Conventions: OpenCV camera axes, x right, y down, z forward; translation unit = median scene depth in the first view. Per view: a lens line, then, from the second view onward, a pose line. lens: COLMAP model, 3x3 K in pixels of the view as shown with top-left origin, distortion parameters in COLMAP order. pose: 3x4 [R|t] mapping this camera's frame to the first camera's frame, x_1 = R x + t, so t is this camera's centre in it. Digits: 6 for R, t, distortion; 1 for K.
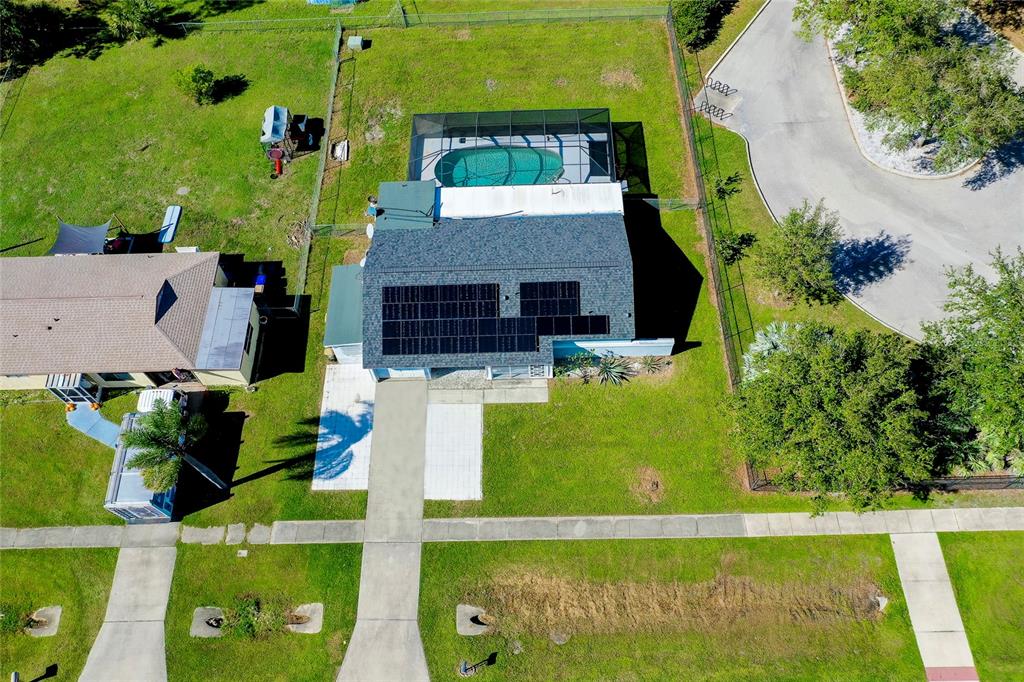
lens RADIAL K [[813.1, 0, 516.4], [0, 813.1, 344.8], [0, 0, 1]] dist [0.002492, 0.001740]
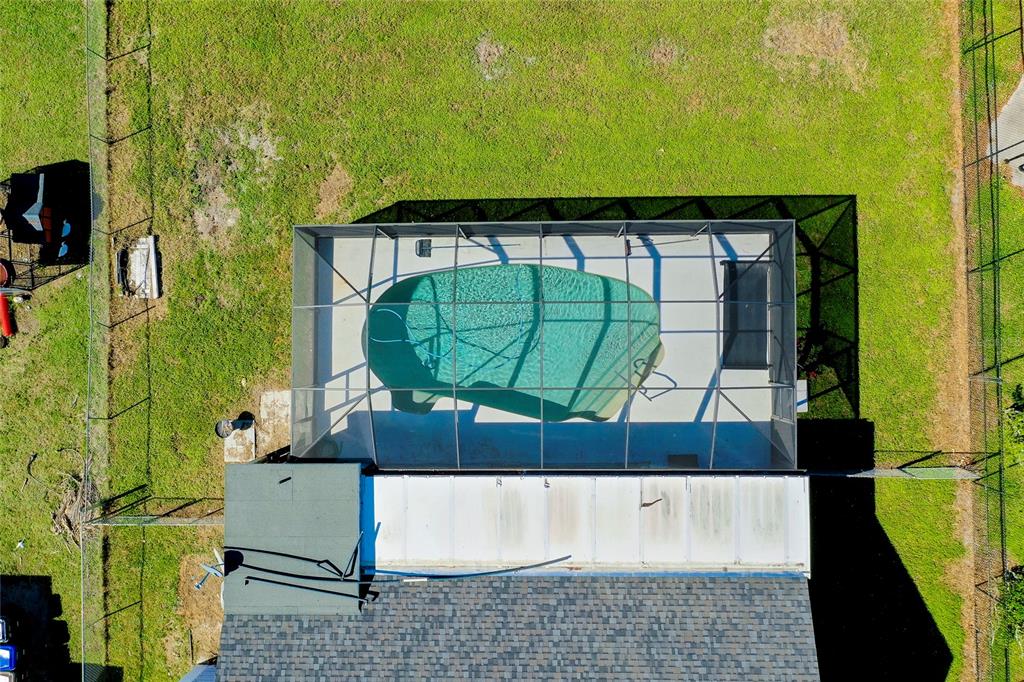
lens RADIAL K [[813.1, 0, 516.5], [0, 813.1, 339.4], [0, 0, 1]] dist [0.002492, 0.001740]
pose [[0.999974, 0.002219, -0.006835, -0.017867], [0.001467, 0.868046, 0.496482, -0.499372], [0.007035, -0.496479, 0.868020, 0.726962]]
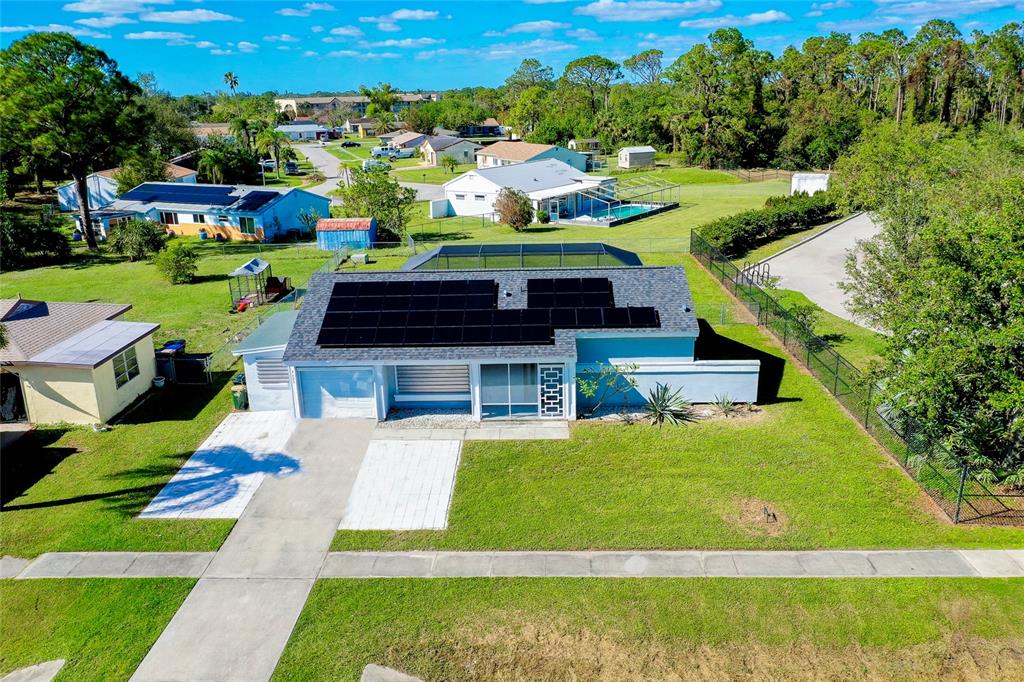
lens RADIAL K [[813.1, 0, 514.1], [0, 813.1, 336.5], [0, 0, 1]] dist [0.002492, 0.001740]
pose [[0.999312, 0.021051, -0.030545, 0.014354], [-0.036211, 0.732339, -0.679977, 0.423329], [0.008055, 0.680615, 0.732597, 0.486681]]
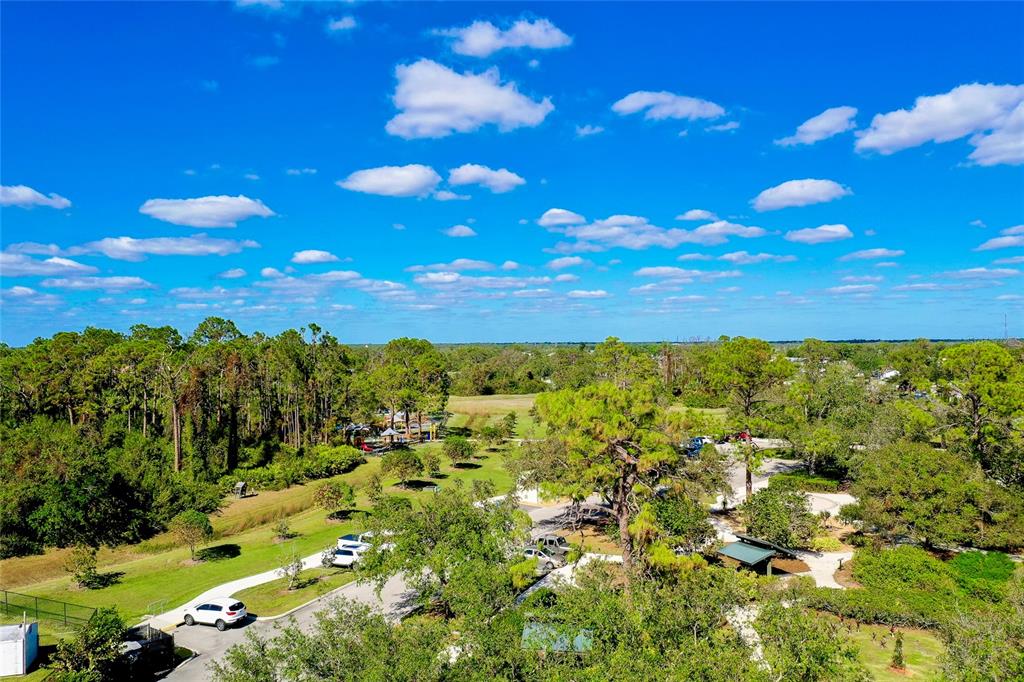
lens RADIAL K [[813.1, 0, 526.7], [0, 813.1, 340.5], [0, 0, 1]] dist [0.002492, 0.001740]
pose [[0.718709, 0.034217, 0.694468, 0.401283], [0.591176, 0.495697, -0.636235, -0.307426], [-0.366016, 0.867821, 0.336034, 0.735008]]
